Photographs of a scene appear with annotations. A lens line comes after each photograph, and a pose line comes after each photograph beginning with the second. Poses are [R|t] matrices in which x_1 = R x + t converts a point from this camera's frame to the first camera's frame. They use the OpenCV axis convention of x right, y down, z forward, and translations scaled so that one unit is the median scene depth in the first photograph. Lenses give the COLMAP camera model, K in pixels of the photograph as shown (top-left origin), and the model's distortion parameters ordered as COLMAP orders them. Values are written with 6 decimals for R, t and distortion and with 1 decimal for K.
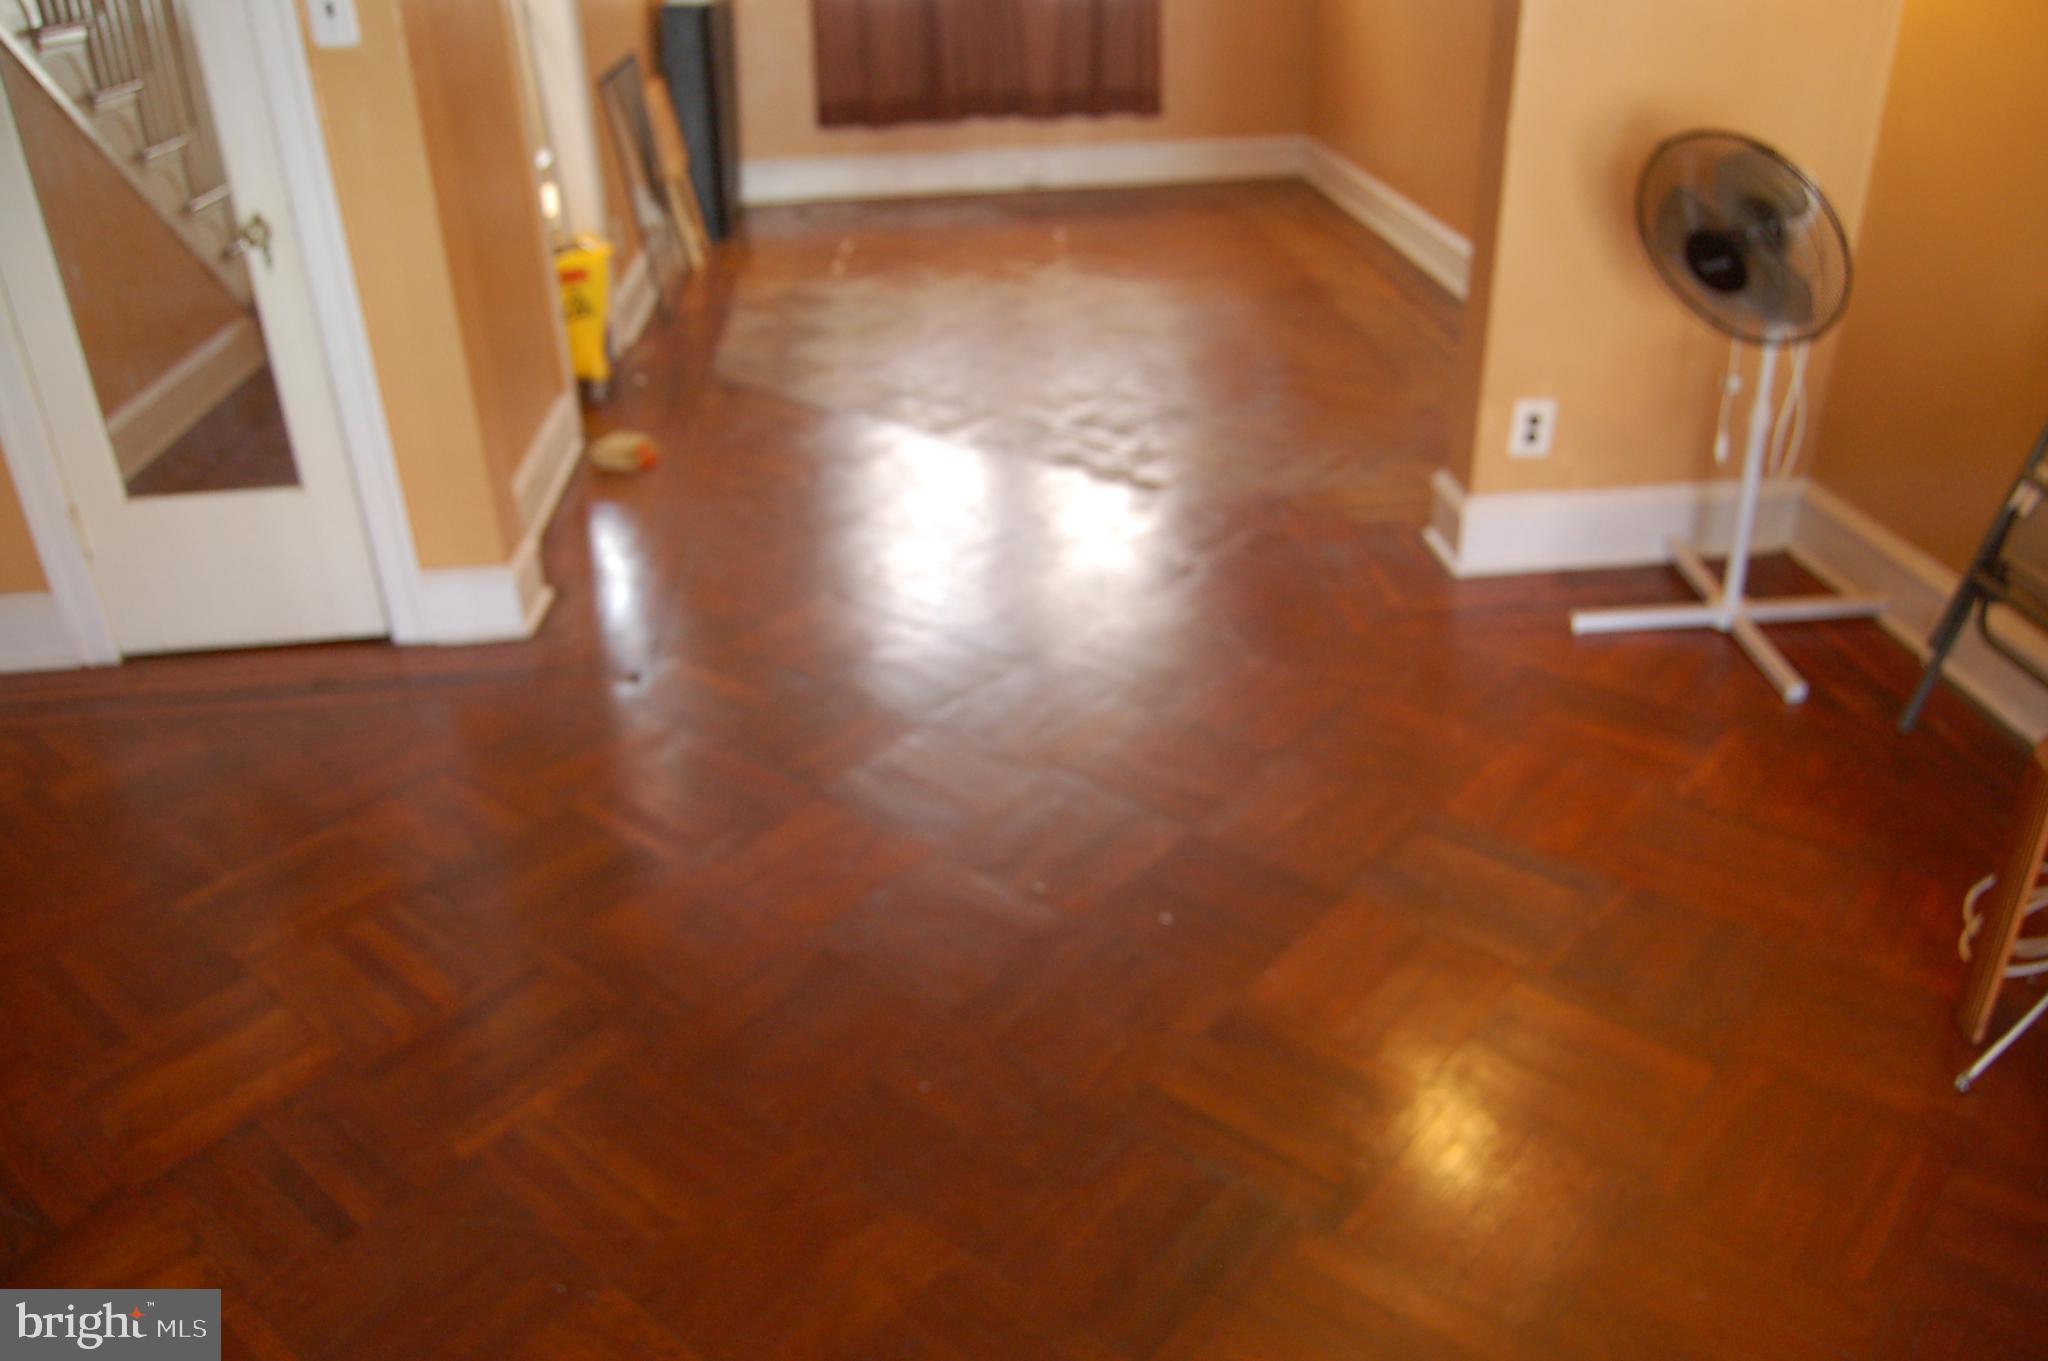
lens RADIAL K [[1569.3, 0, 1015.8], [0, 1569.3, 694.4], [0, 0, 1]] dist [-0.090921, 0.034019]
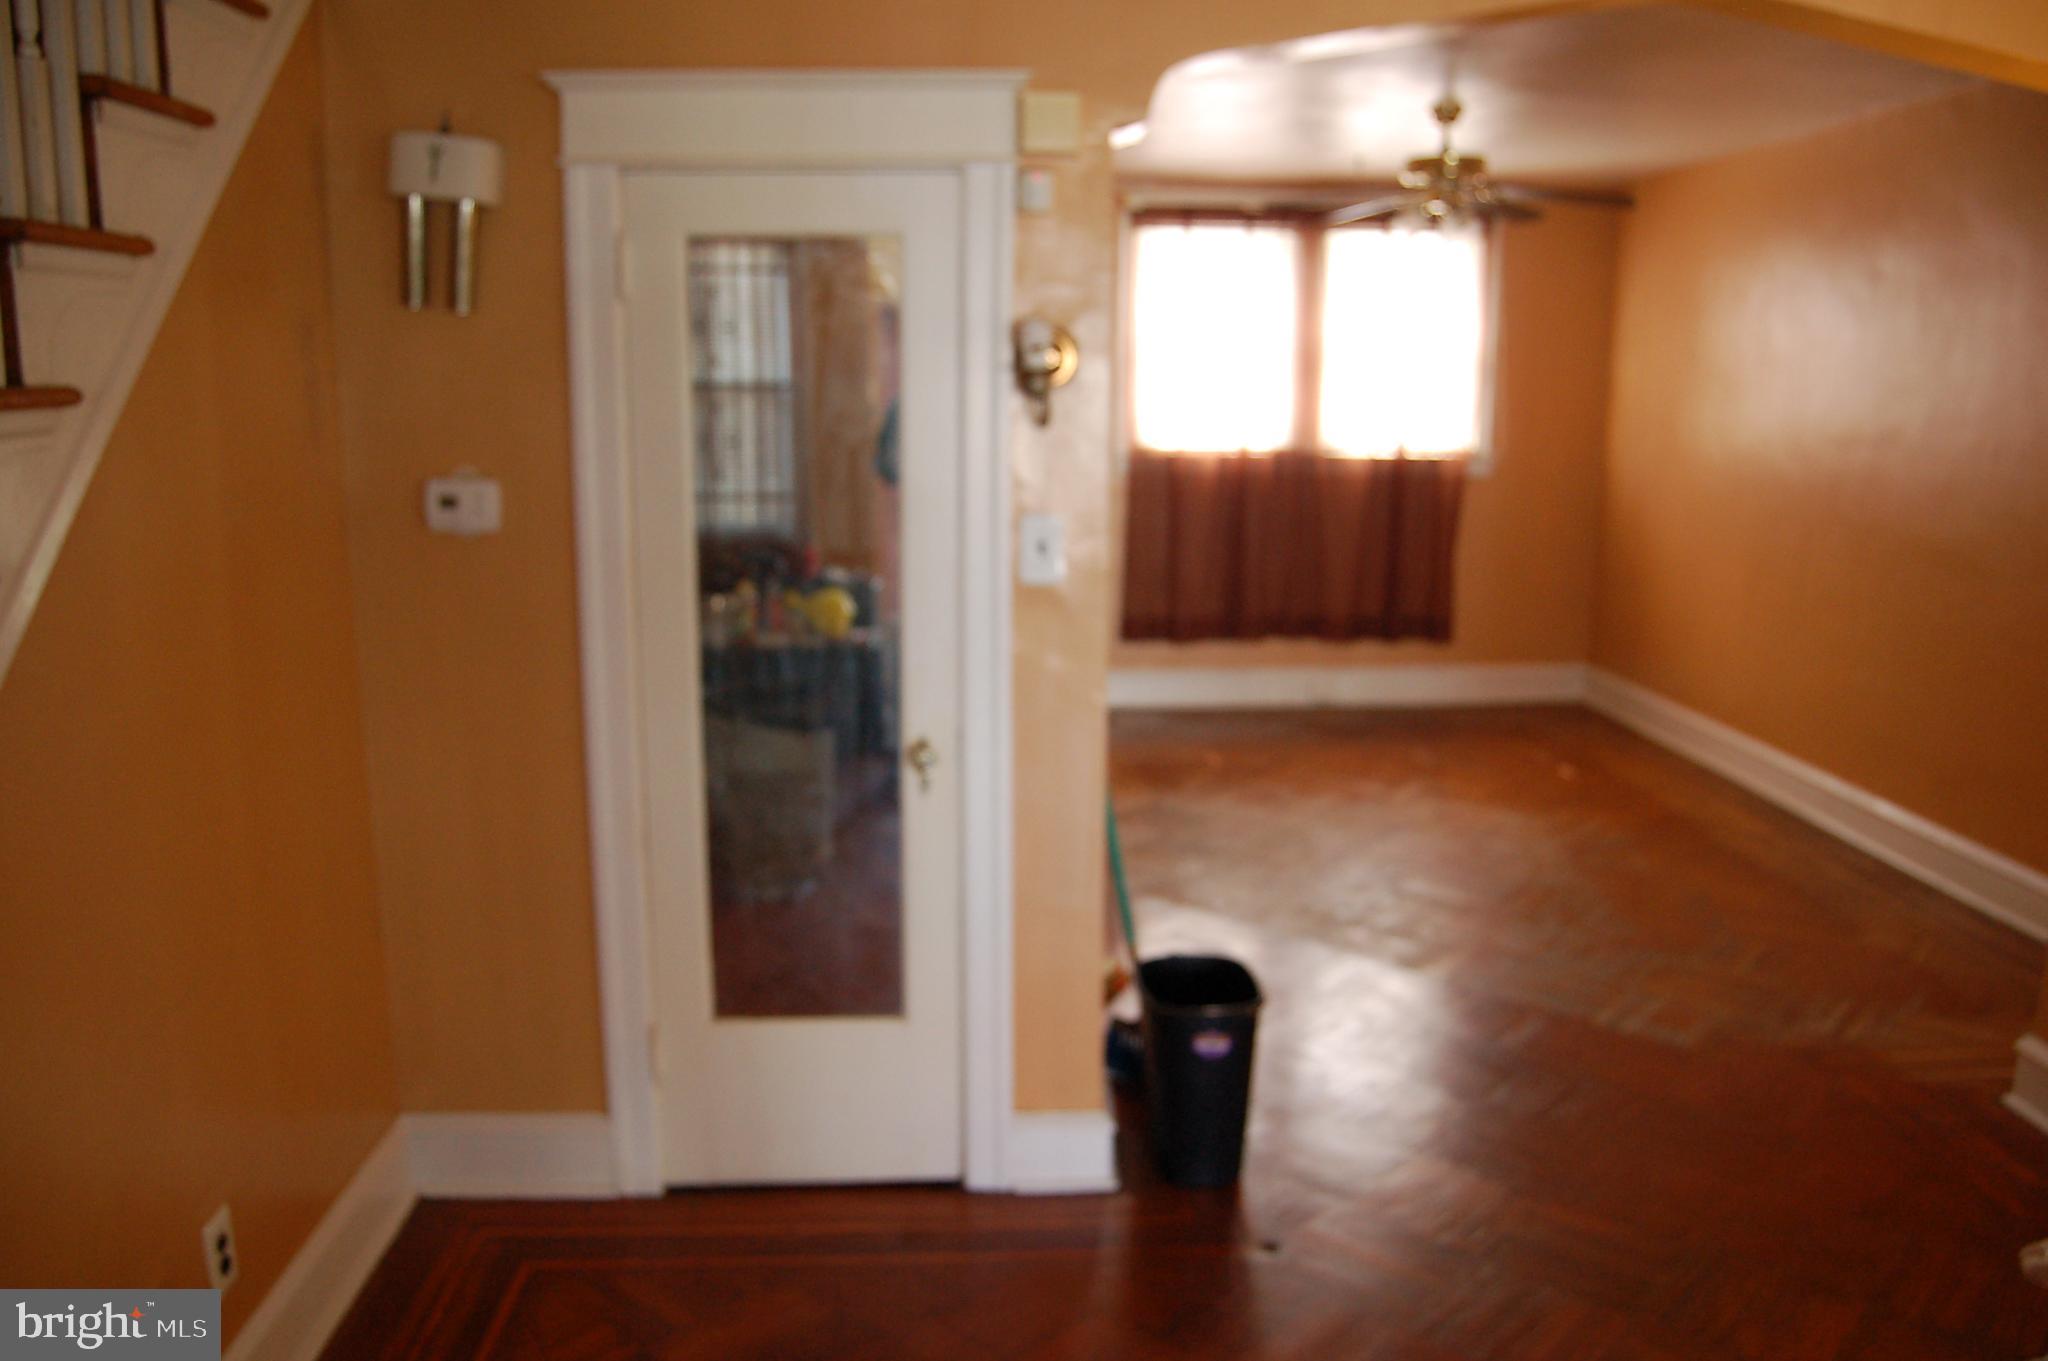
lens RADIAL K [[1569.3, 0, 1015.8], [0, 1569.3, 694.4], [0, 0, 1]] dist [-0.090921, 0.034019]
pose [[0.998901, 0.037738, -0.027786, -0.268888], [-0.044297, 0.953865, -0.296951, -0.030561], [0.015297, 0.297856, 0.954488, 0.023027]]
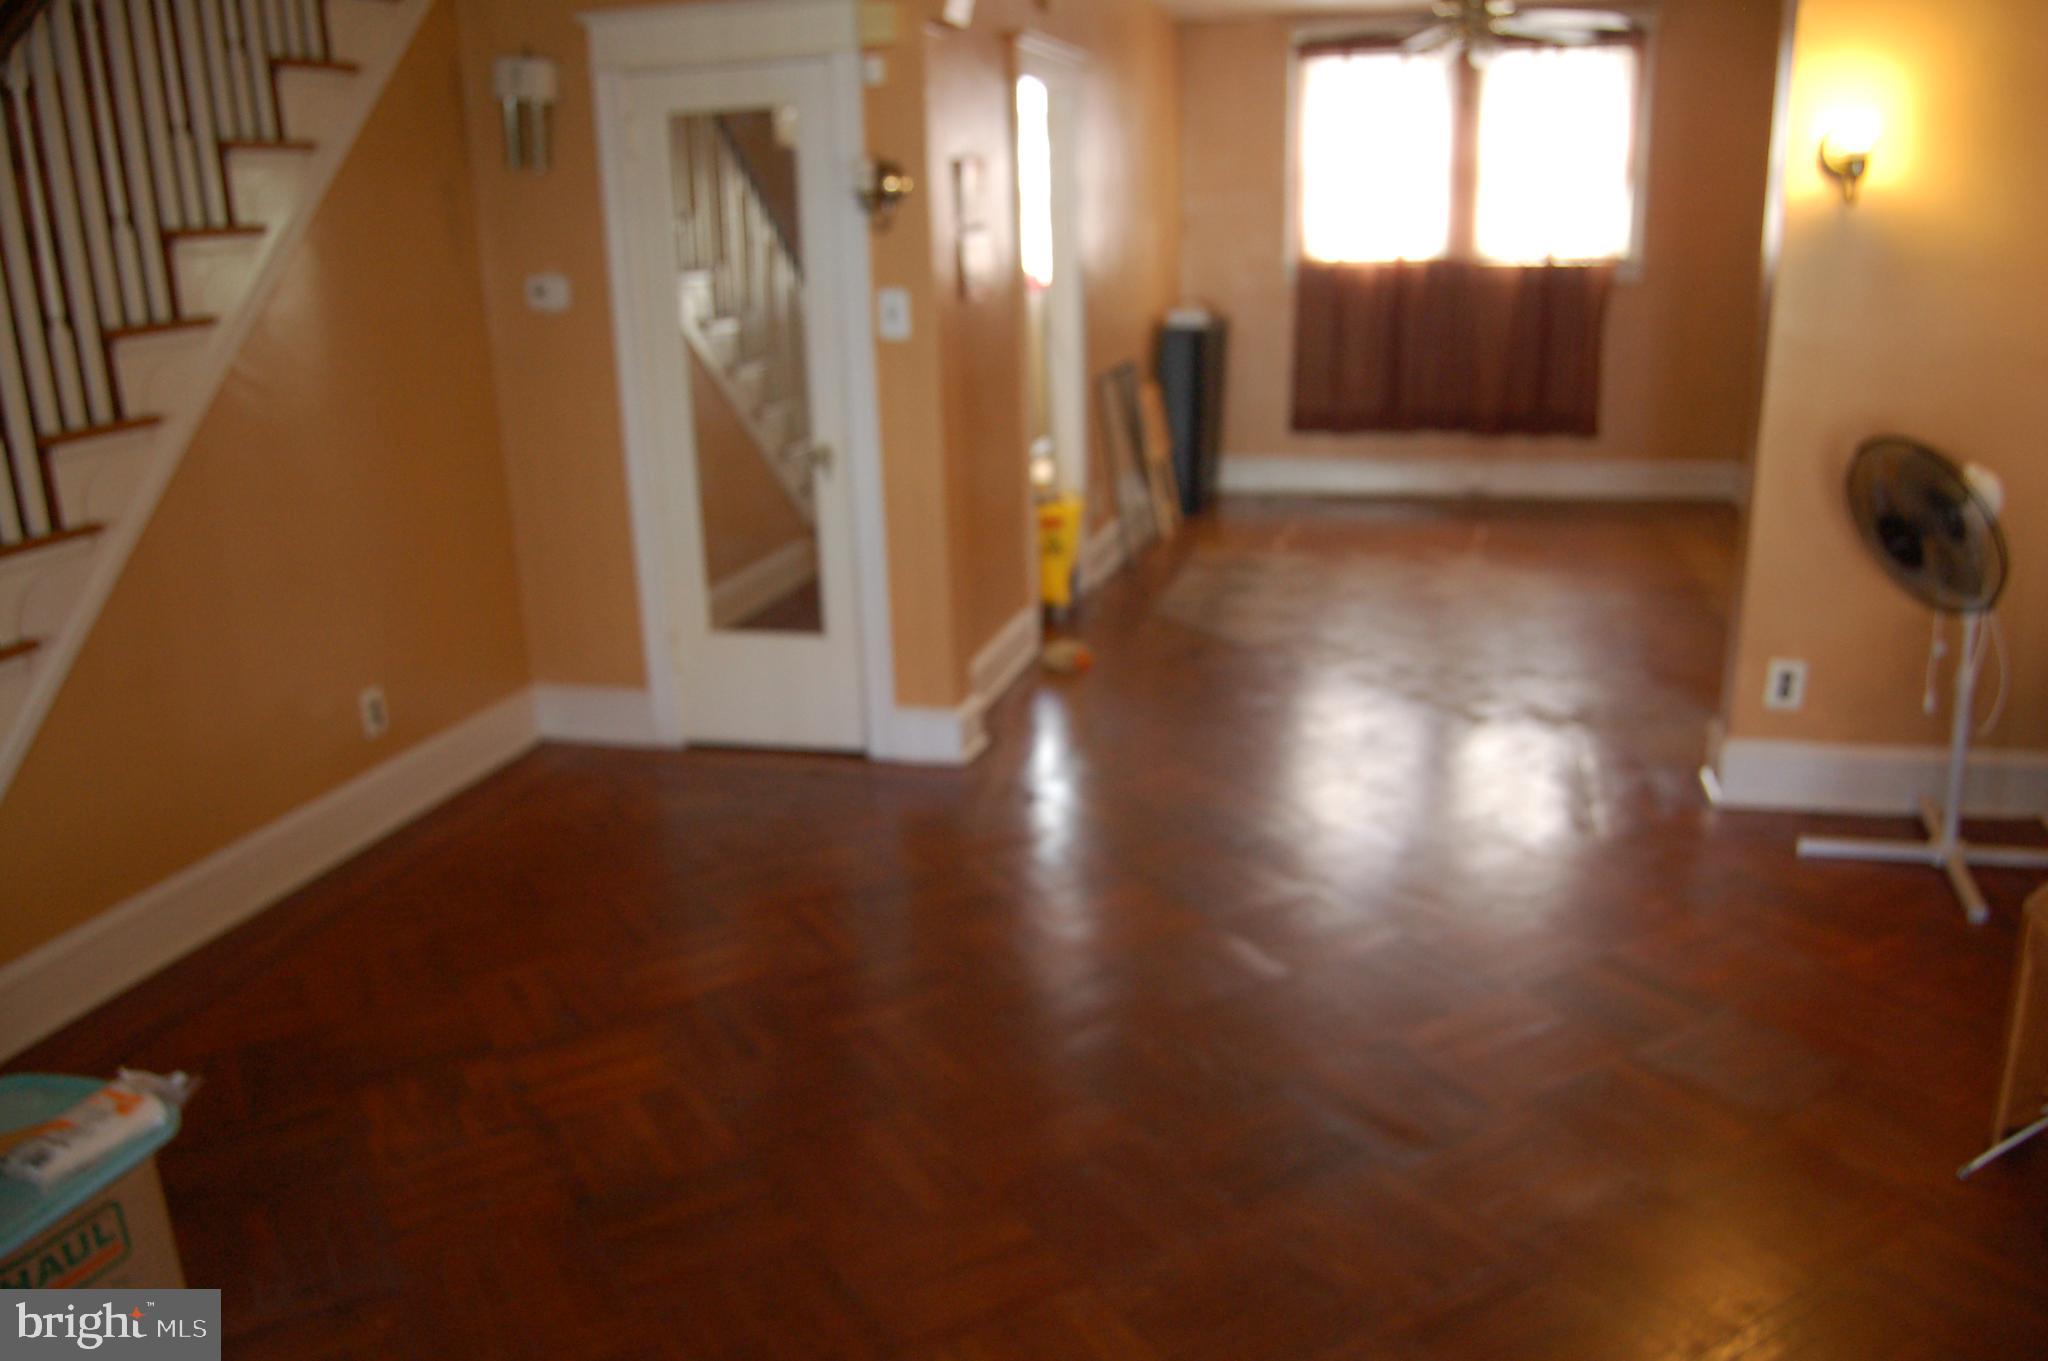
lens RADIAL K [[1569.3, 0, 1015.8], [0, 1569.3, 694.4], [0, 0, 1]] dist [-0.090921, 0.034019]
pose [[0.942669, 0.097671, -0.319118, 0.116910], [-0.157420, 0.973287, -0.167128, 0.092570], [0.294270, 0.207782, 0.932862, -0.195654]]
